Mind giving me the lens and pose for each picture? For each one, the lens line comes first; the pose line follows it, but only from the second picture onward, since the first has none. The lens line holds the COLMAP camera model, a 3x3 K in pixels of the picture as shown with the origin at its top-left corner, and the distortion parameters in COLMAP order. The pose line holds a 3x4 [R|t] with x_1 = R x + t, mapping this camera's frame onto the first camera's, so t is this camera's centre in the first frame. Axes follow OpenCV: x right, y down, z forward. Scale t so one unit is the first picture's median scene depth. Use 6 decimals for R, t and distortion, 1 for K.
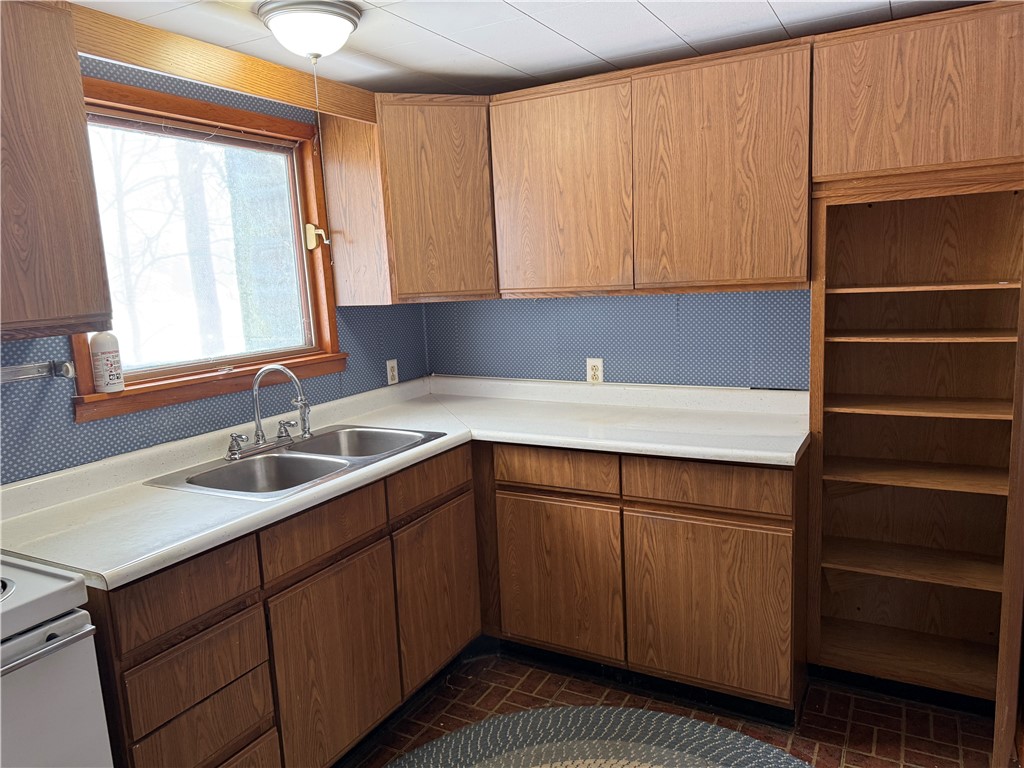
lens RADIAL K [[720.8, 0, 512.0], [0, 720.8, 384.0], [0, 0, 1]] dist [0.106593, -0.153563]
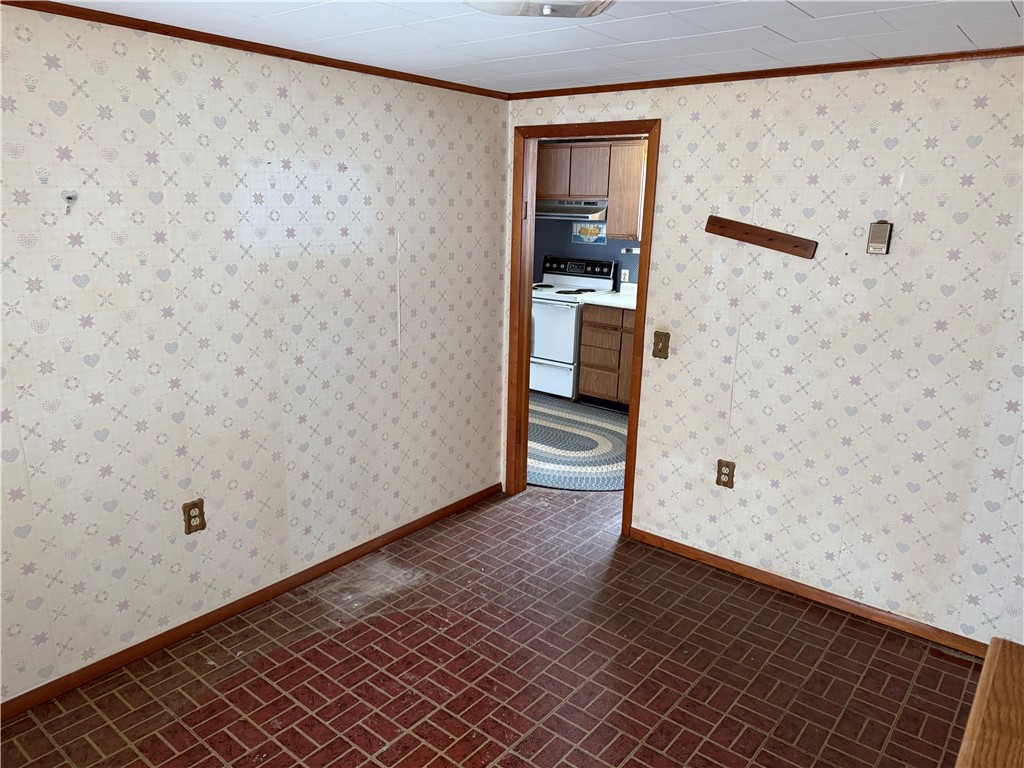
lens RADIAL K [[720.8, 0, 512.0], [0, 720.8, 384.0], [0, 0, 1]] dist [0.106593, -0.153563]
pose [[-0.184109, 0.289266, -0.939377, 2.093022], [-0.165387, 0.932971, 0.319708, -0.315175], [0.968892, 0.214221, -0.123927, 0.746603]]
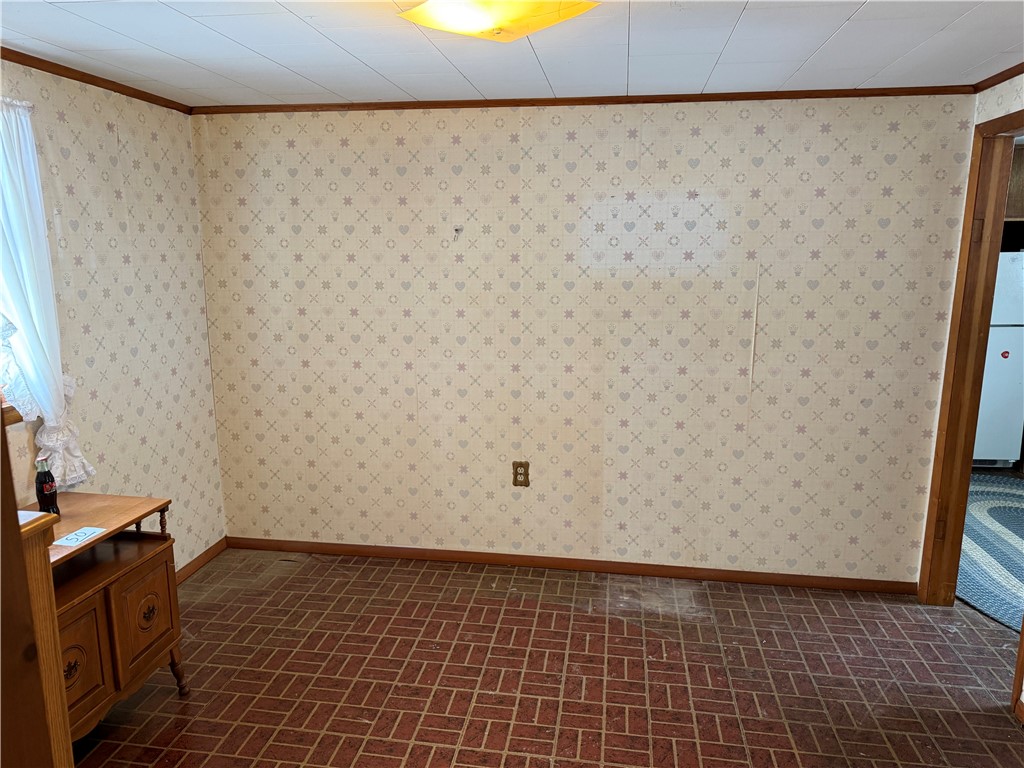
lens RADIAL K [[719.8, 0, 498.1], [0, 719.8, 386.6], [0, 0, 1]] dist [0.153178, -0.195906]
pose [[-0.940426, 0.115571, -0.319753, 1.642716], [-0.004702, 0.935945, 0.352115, -0.353451], [0.339966, 0.332642, -0.879643, 1.398819]]
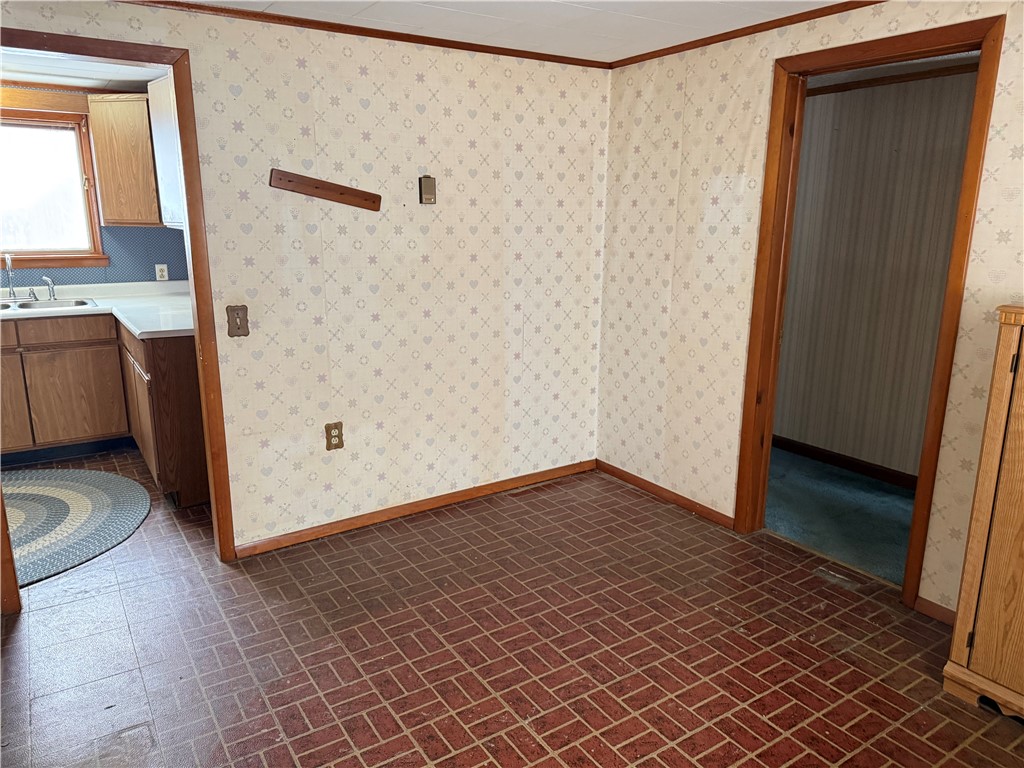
lens RADIAL K [[718.3, 0, 512.0], [0, 718.3, 384.0], [0, 0, 1]] dist [0.188451, -0.282846]
pose [[0.878198, 0.156192, -0.452075, 1.652112], [-0.117602, 0.986674, 0.112442, -0.062901], [0.463614, -0.045581, 0.884864, -0.068702]]
